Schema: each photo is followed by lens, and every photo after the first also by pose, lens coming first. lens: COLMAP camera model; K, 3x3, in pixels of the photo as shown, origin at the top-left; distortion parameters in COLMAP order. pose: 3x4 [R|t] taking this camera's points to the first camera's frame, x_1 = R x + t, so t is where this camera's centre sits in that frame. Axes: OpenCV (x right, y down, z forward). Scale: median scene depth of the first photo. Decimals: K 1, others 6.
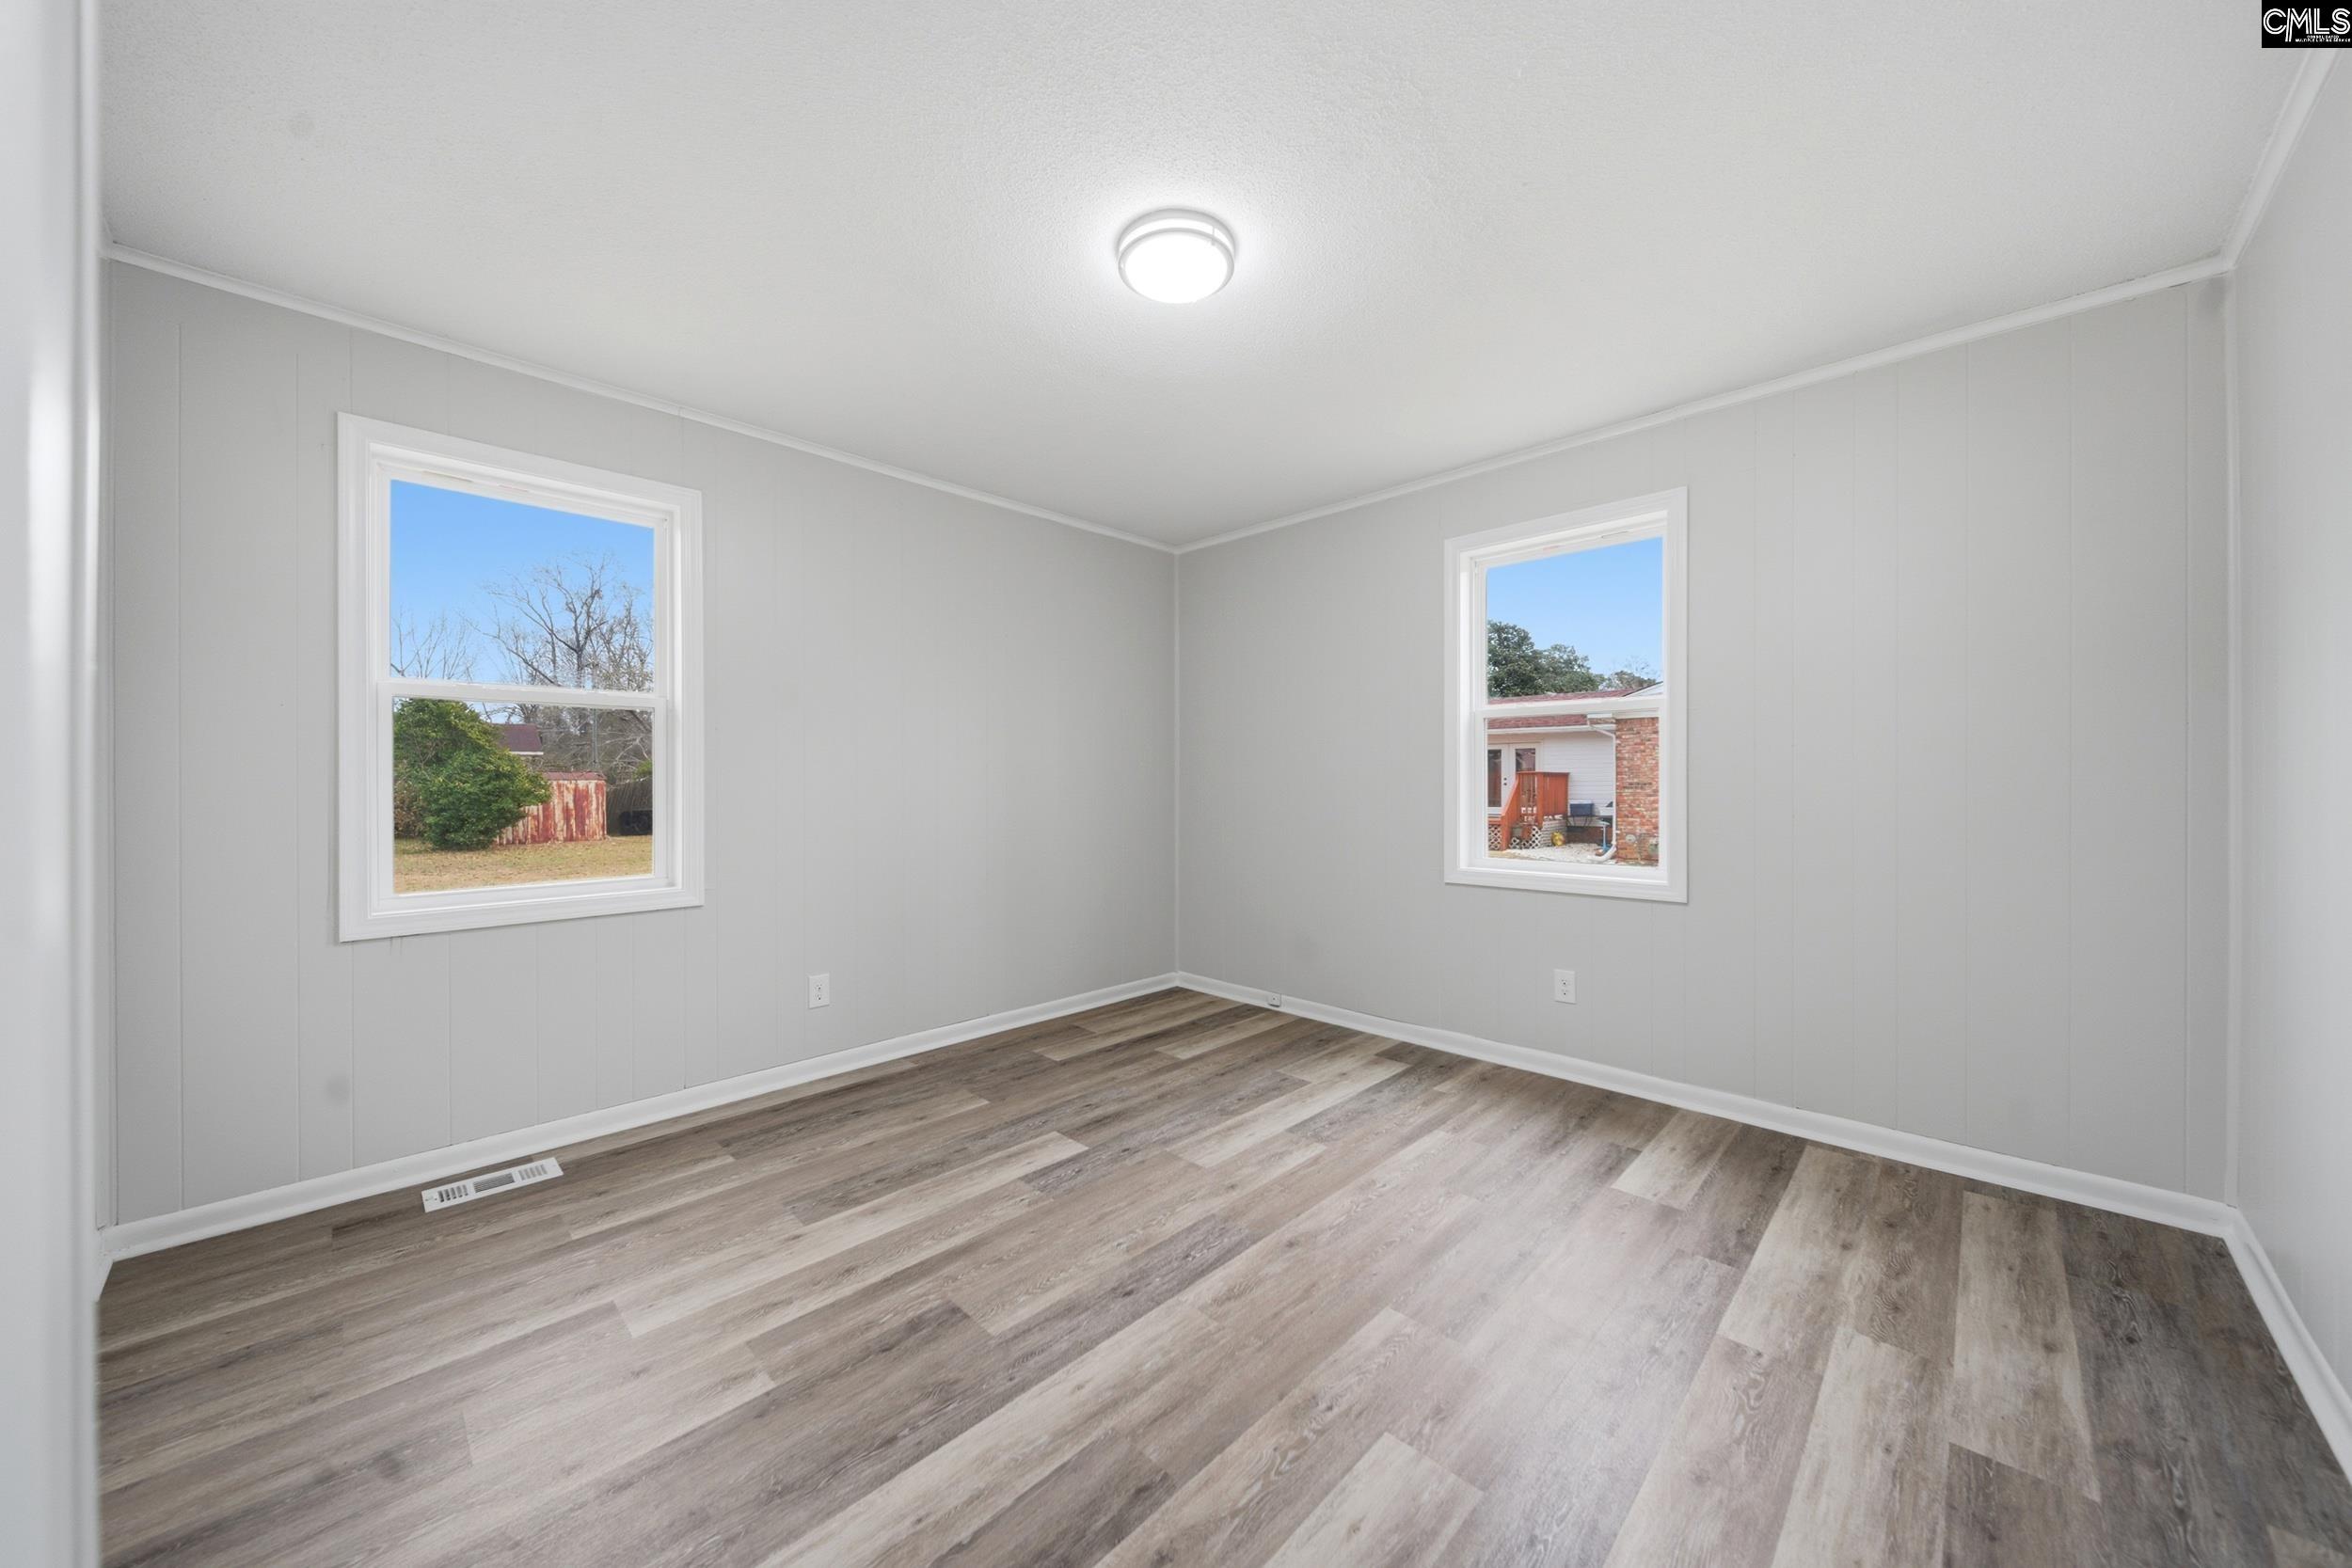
lens RADIAL K [[823.0, 0, 1180.9], [0, 823.0, 780.6], [0, 0, 1]] dist [0.000888, -0.002380]
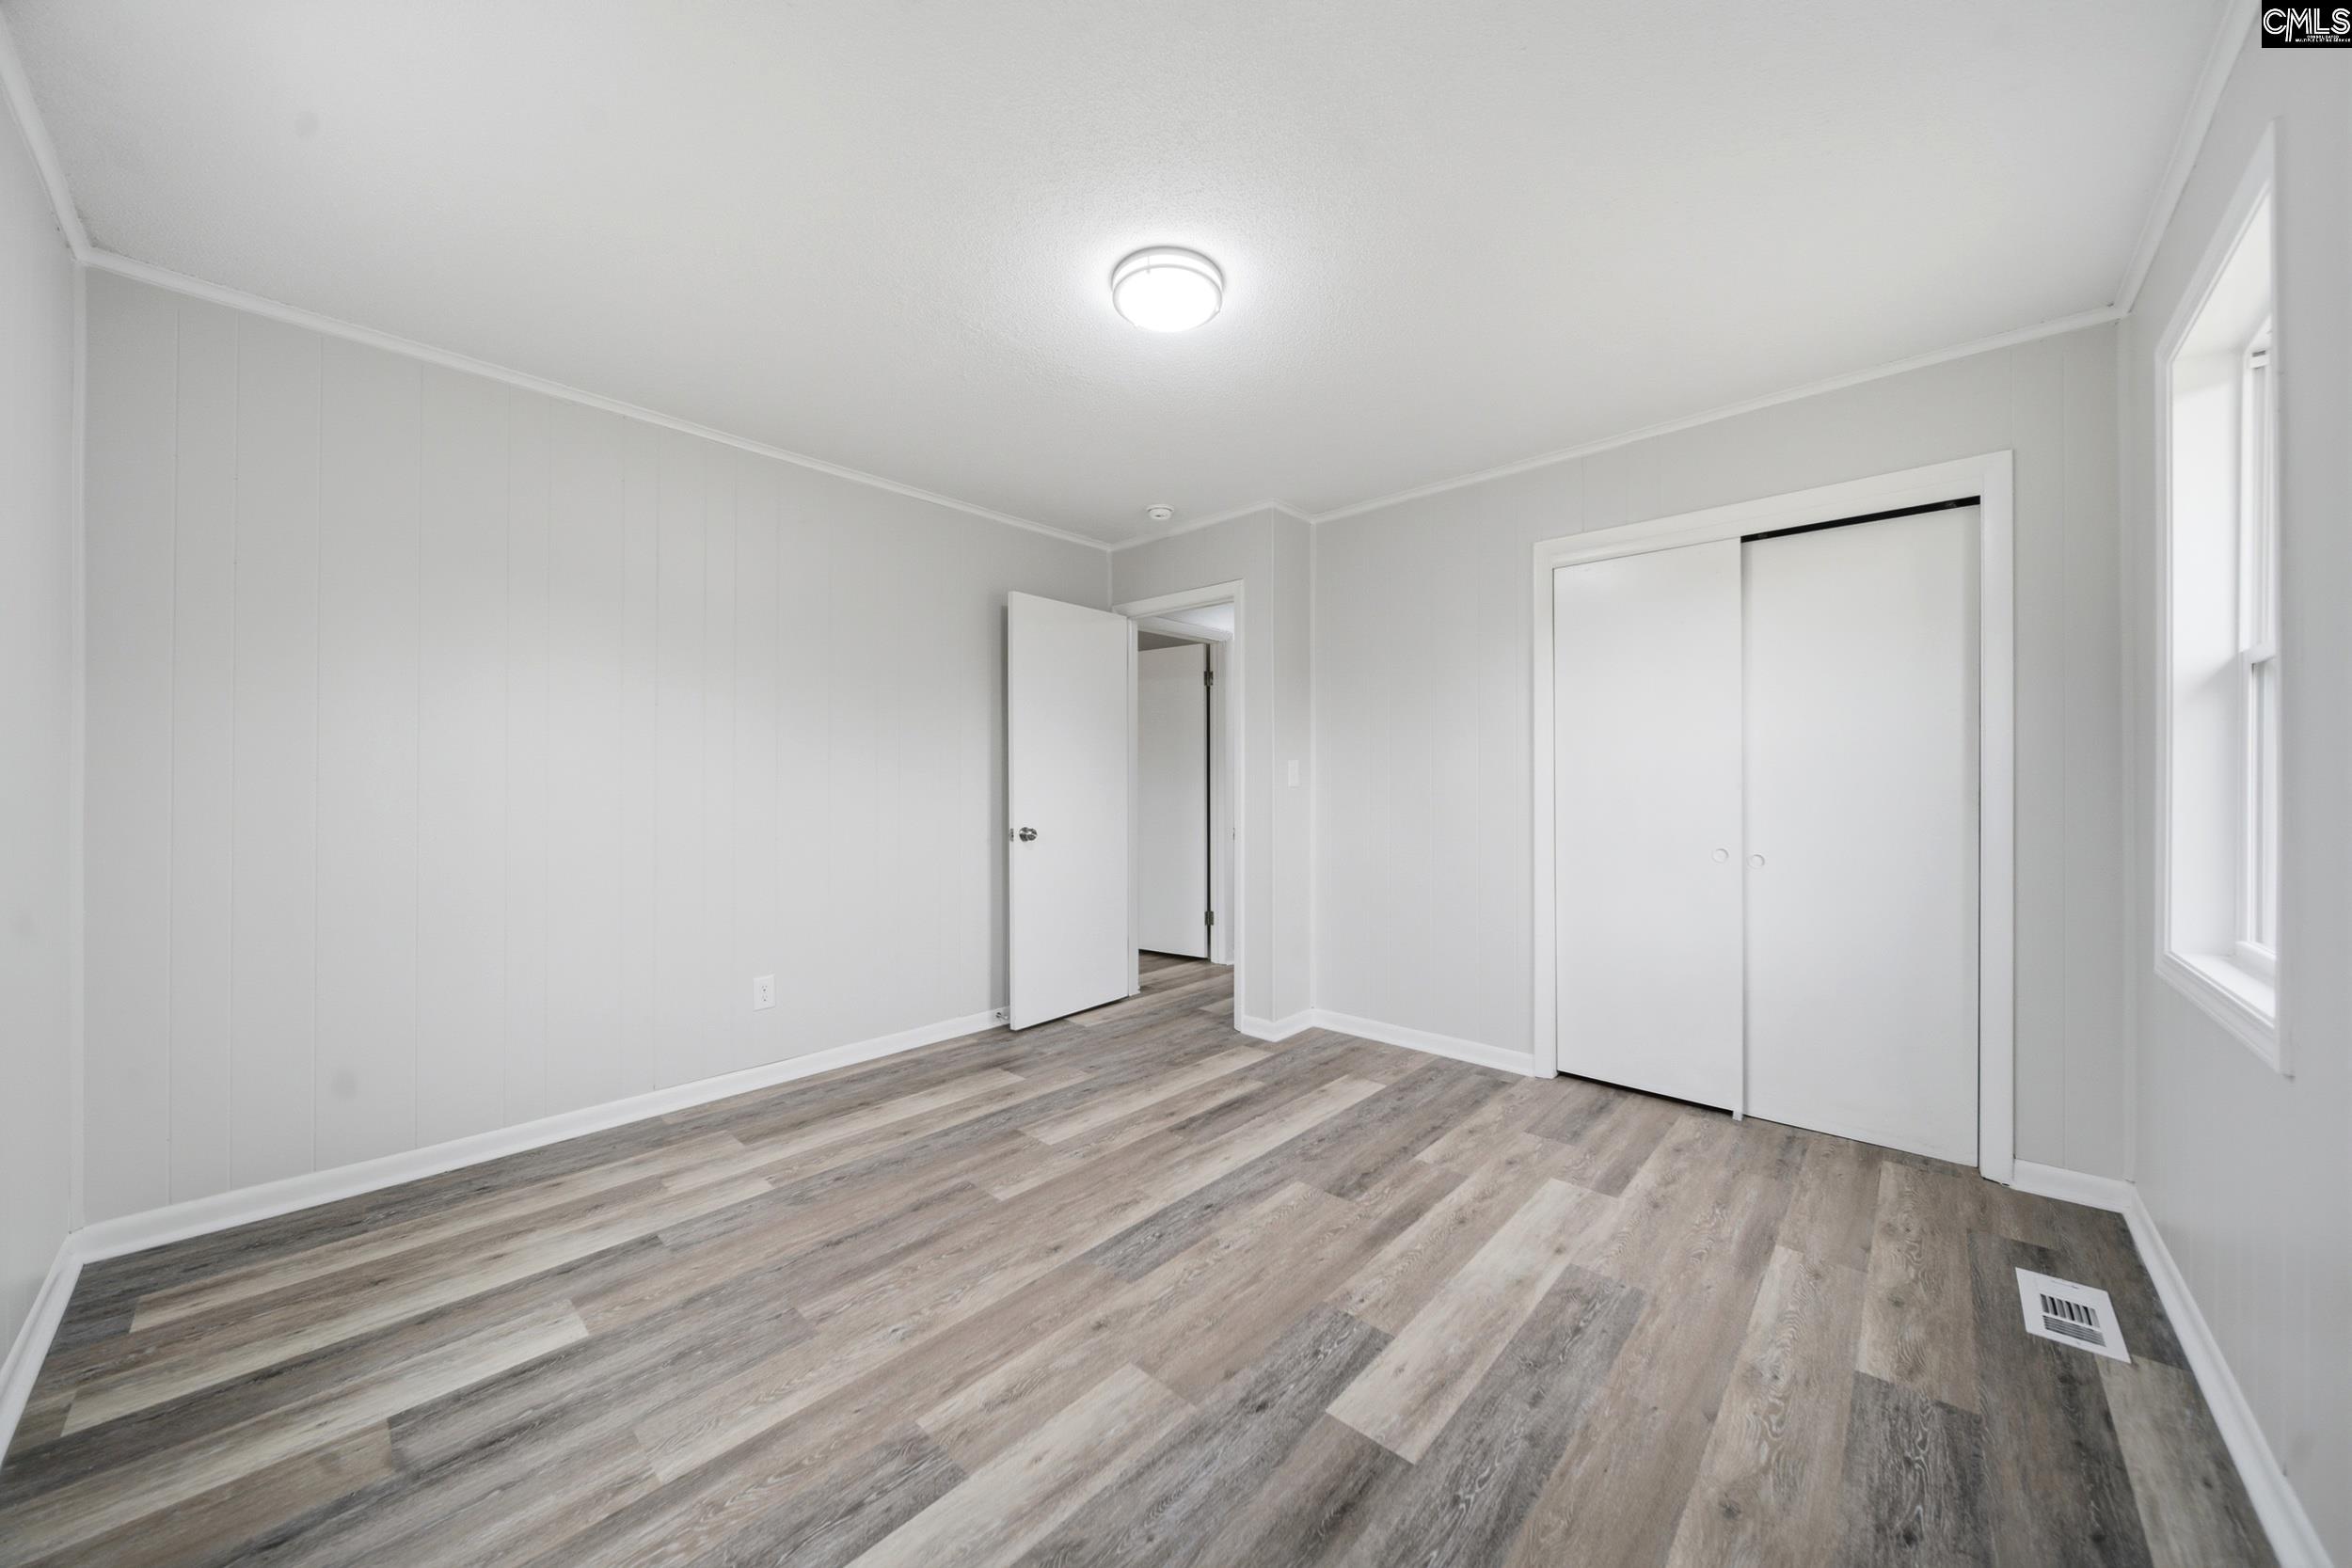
lens RADIAL K [[823.0, 0, 1180.9], [0, 823.0, 780.6], [0, 0, 1]] dist [0.000888, -0.002380]
pose [[-0.999541, 0.002698, -0.030171, 0.009818], [0.002782, 0.999992, -0.002752, -0.003617], [0.030164, -0.002835, -0.999541, 1.873014]]
